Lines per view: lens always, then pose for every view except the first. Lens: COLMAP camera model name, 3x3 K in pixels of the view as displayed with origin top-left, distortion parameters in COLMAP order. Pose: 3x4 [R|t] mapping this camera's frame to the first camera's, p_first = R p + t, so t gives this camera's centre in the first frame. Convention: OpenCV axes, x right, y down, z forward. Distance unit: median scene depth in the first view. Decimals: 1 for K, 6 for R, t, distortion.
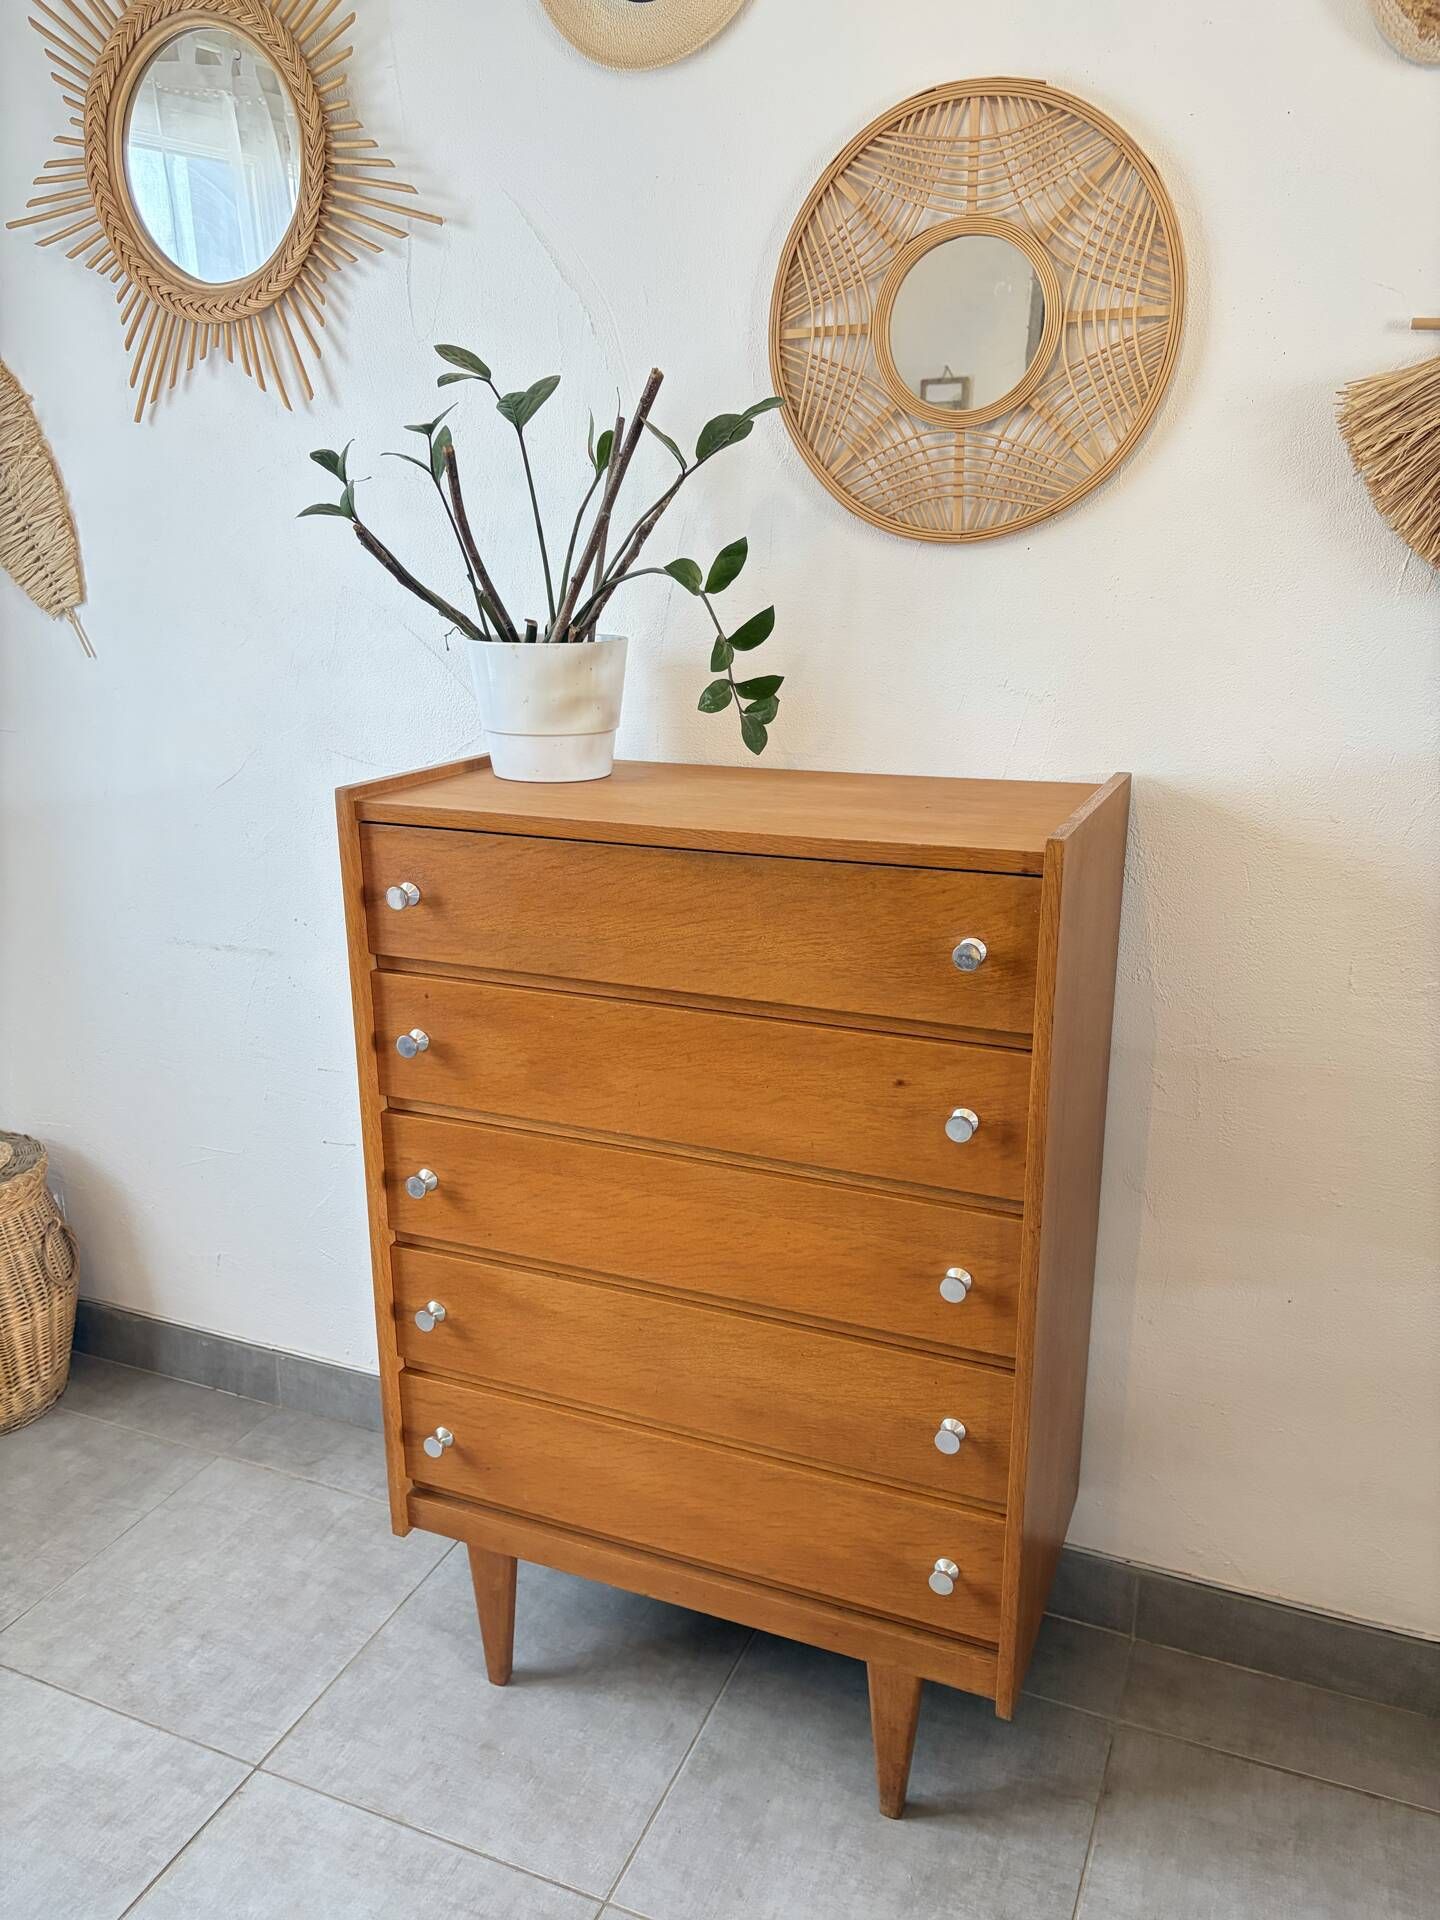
lens RADIAL K [[1450.3, 0, 715.4], [0, 1450.3, 966.4], [0, 0, 1]] dist [0.055132, -0.074655]
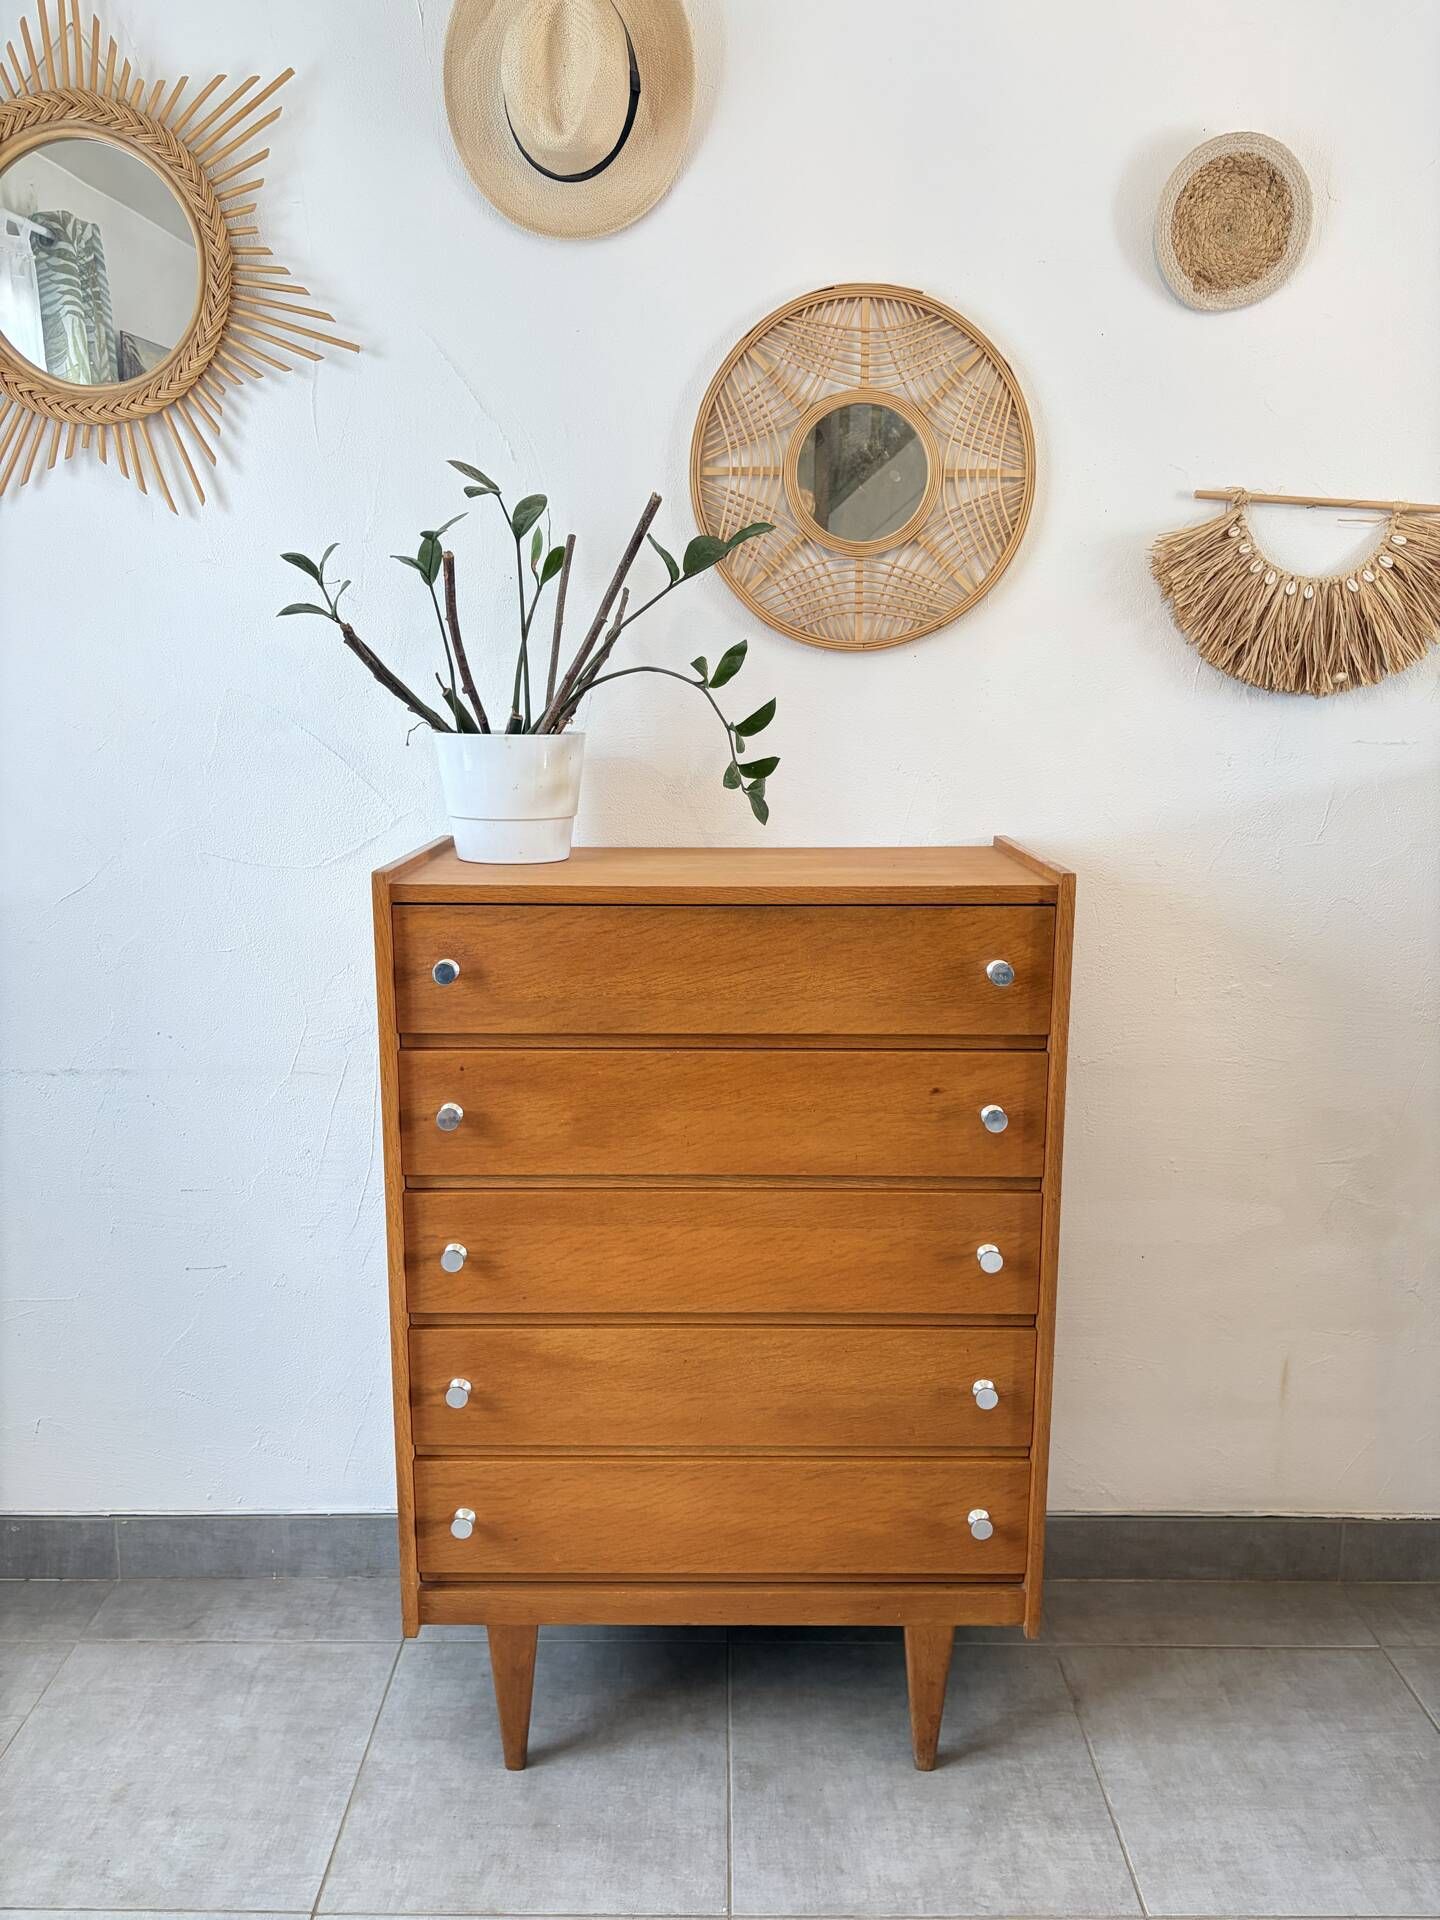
lens RADIAL K [[1450.3, 0, 720.7], [0, 1450.3, 964.0], [0, 0, 1]] dist [0.055132, -0.074655]
pose [[0.920249, -0.066396, 0.385659, -0.424372], [0.102344, 0.992036, -0.073418, 0.041342], [-0.377713, 0.107032, 0.919716, -0.027695]]
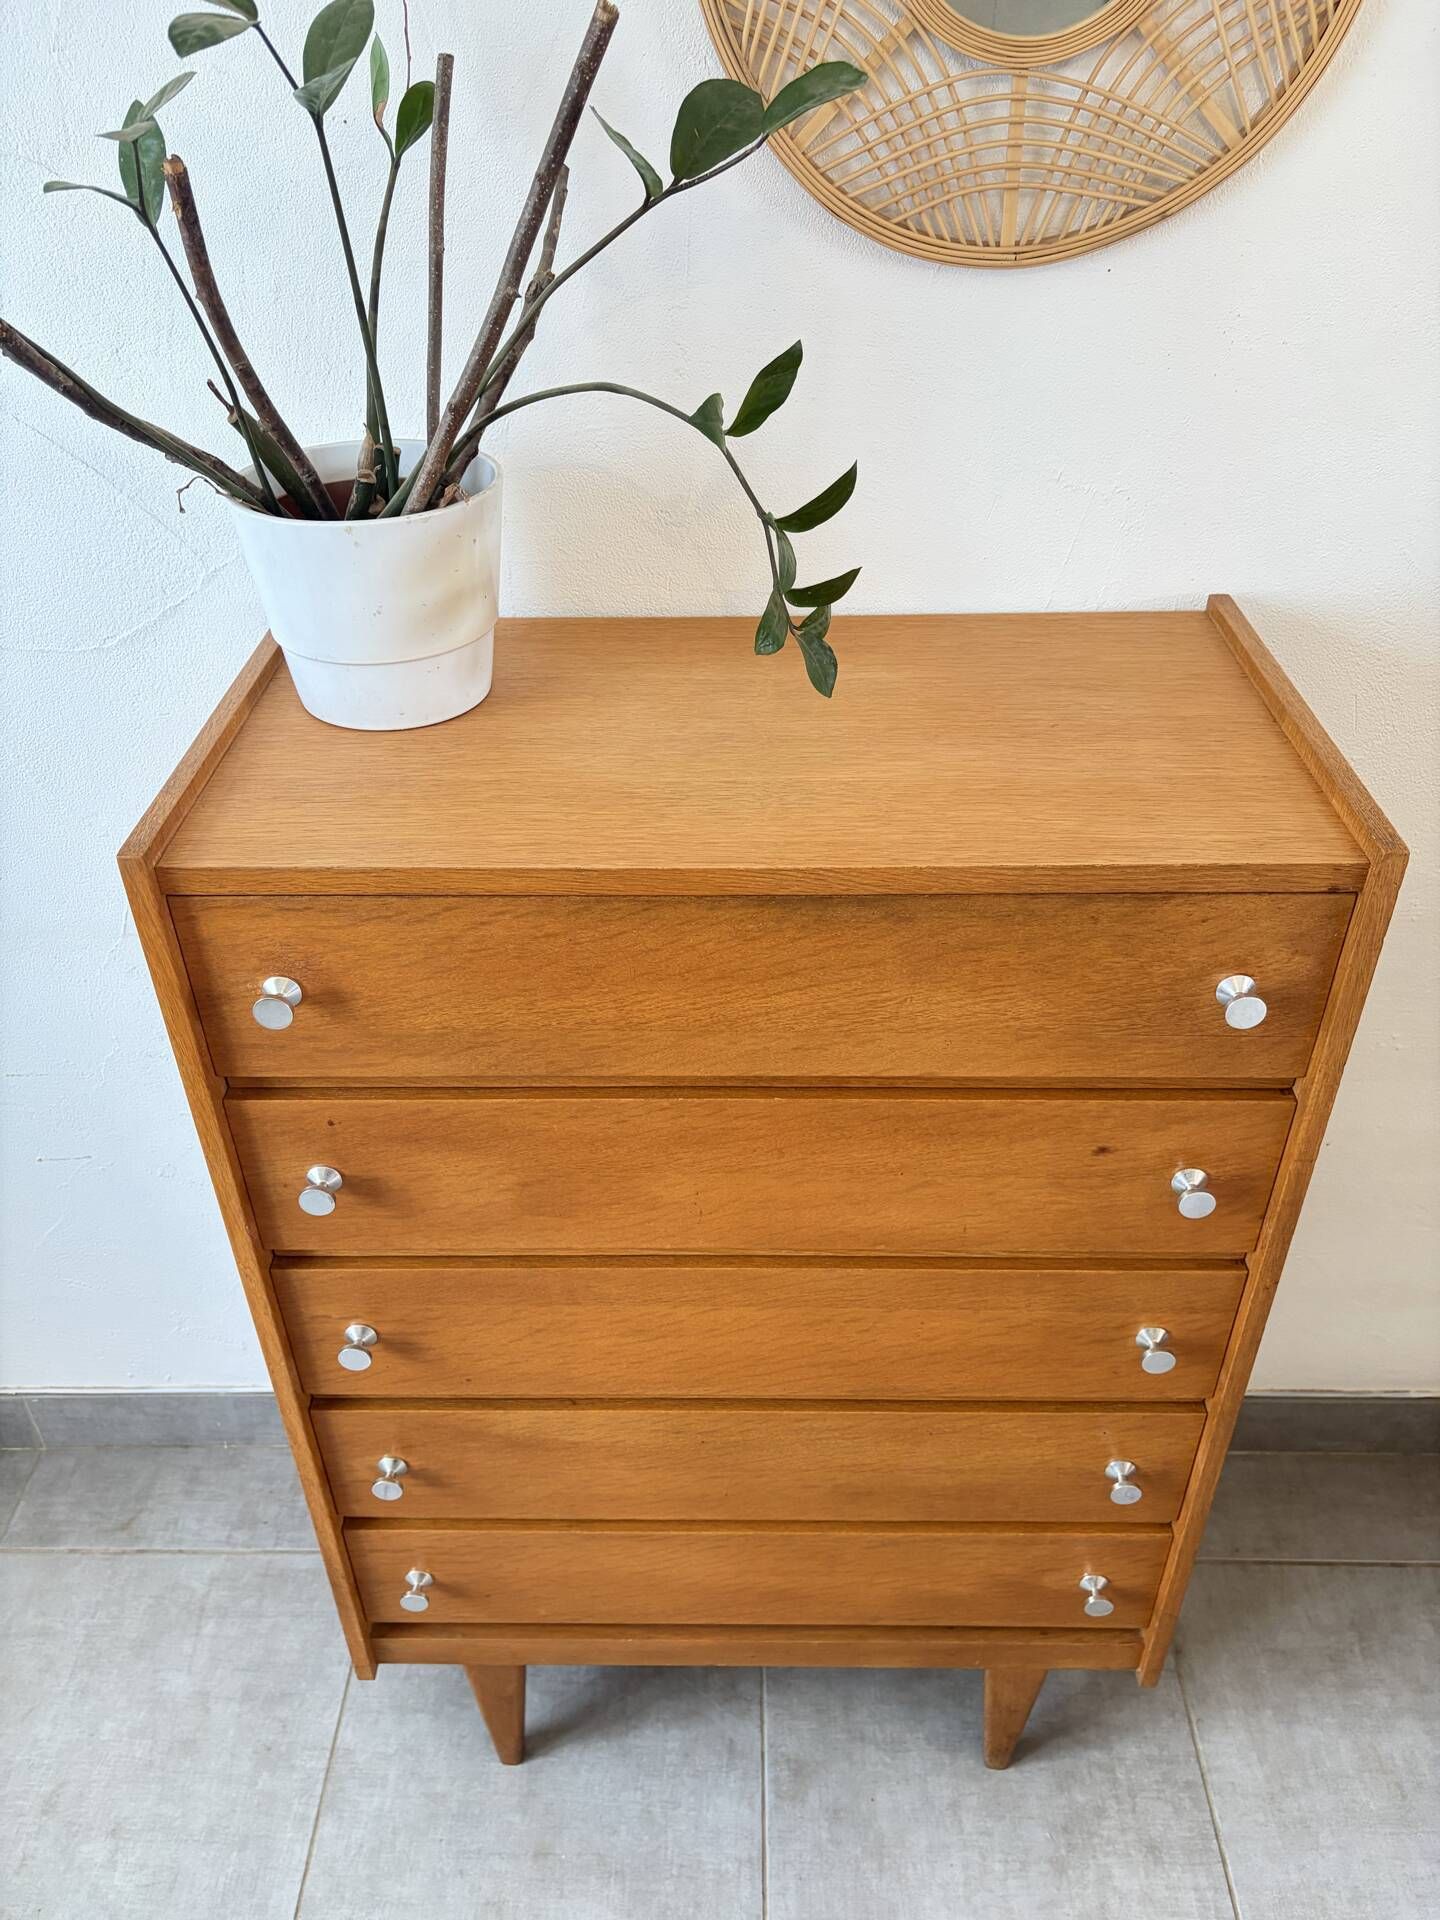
lens RADIAL K [[1450.3, 0, 717.0], [0, 1450.3, 970.9], [0, 0, 1]] dist [0.055132, -0.074655]
pose [[0.926285, -0.225733, 0.301728, -0.220558], [0.113895, 0.930981, 0.346847, -0.244305], [-0.359198, -0.286914, 0.888064, 0.393322]]
